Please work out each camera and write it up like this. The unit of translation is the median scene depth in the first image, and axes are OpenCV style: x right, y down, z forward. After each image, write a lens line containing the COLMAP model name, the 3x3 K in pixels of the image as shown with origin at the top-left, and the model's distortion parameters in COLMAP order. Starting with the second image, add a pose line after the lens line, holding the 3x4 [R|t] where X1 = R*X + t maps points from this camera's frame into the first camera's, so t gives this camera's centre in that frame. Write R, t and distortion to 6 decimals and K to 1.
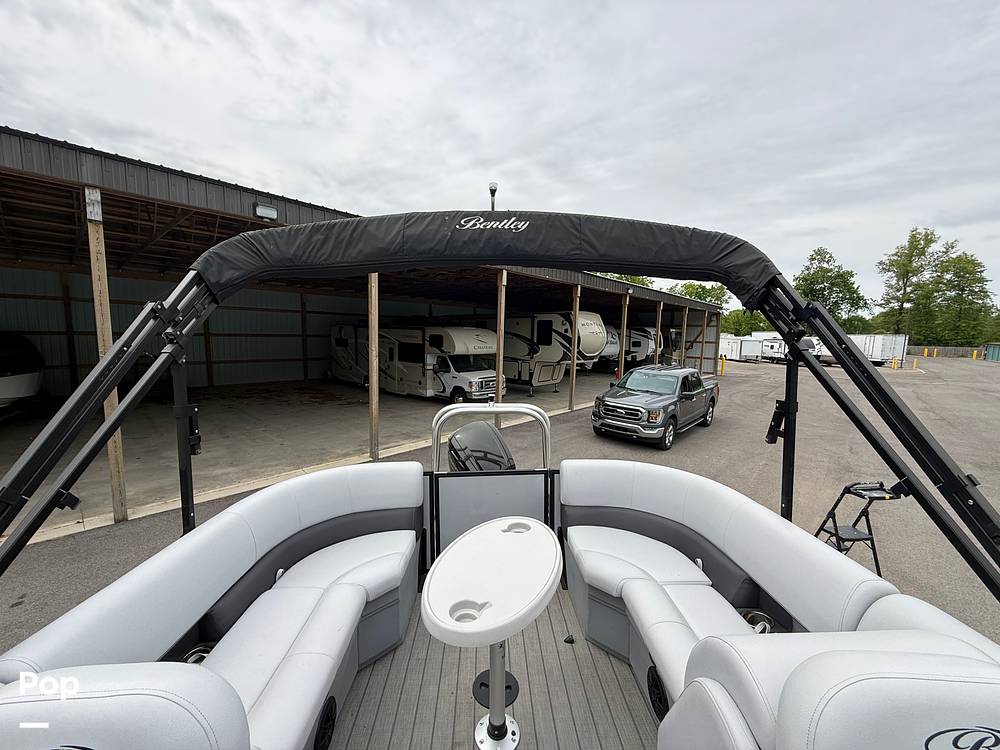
lens RADIAL K [[402.8, 0, 498.9], [0, 402.8, 375.9], [0, 0, 1]] dist [-0.002532, 0.000197]
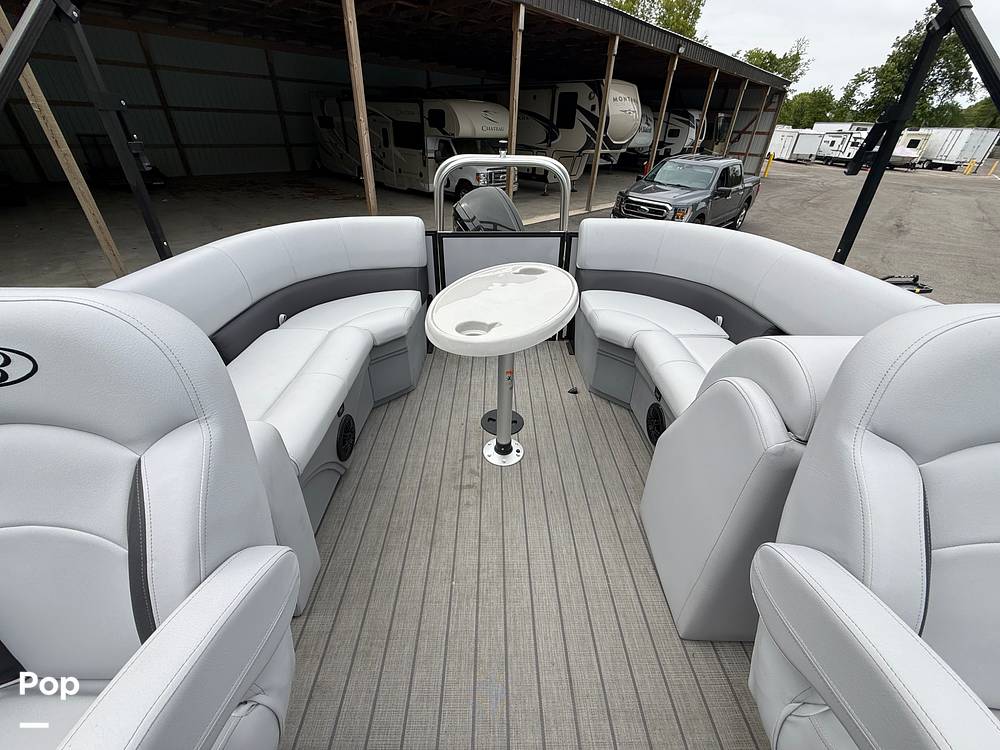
lens RADIAL K [[402.8, 0, 499.0], [0, 402.8, 379.6], [0, 0, 1]] dist [-0.002532, 0.000197]
pose [[0.999585, 0.025338, -0.013678, -0.001085], [-0.016563, 0.894531, 0.446699, 0.039447], [0.023553, -0.446287, 0.894580, 0.017002]]
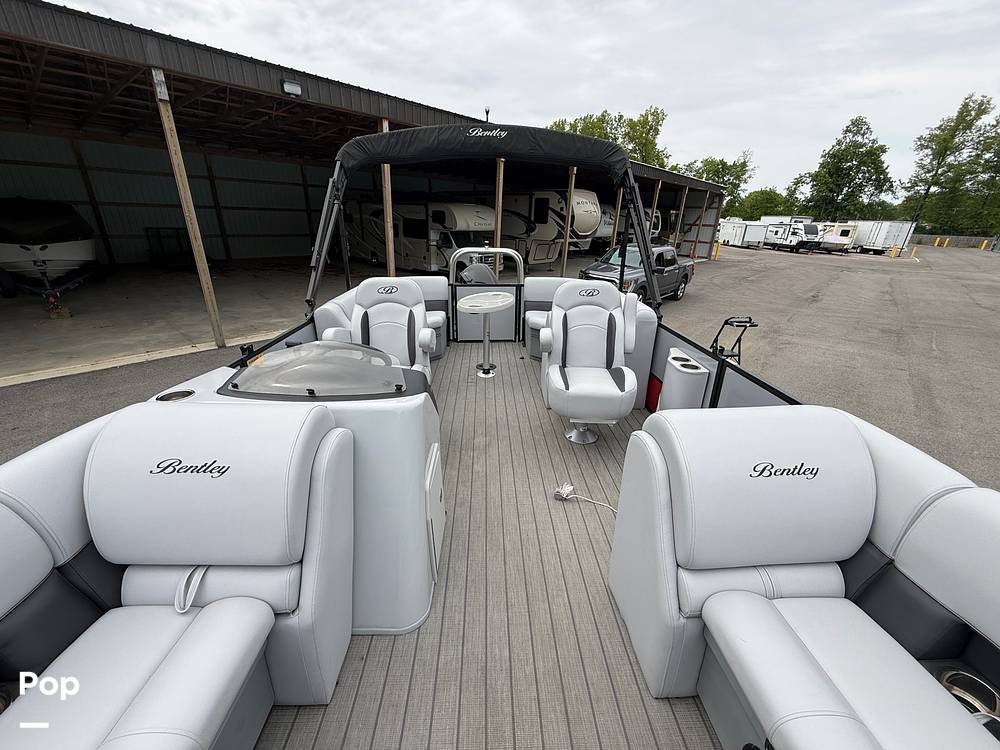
lens RADIAL K [[402.8, 0, 498.2], [0, 402.8, 379.0], [0, 0, 1]] dist [-0.002532, 0.000197]
pose [[0.999864, 0.016369, 0.001928, 0.011942], [-0.016256, 0.960070, 0.279288, 0.042704], [0.002721, -0.279282, 0.960205, -0.249852]]
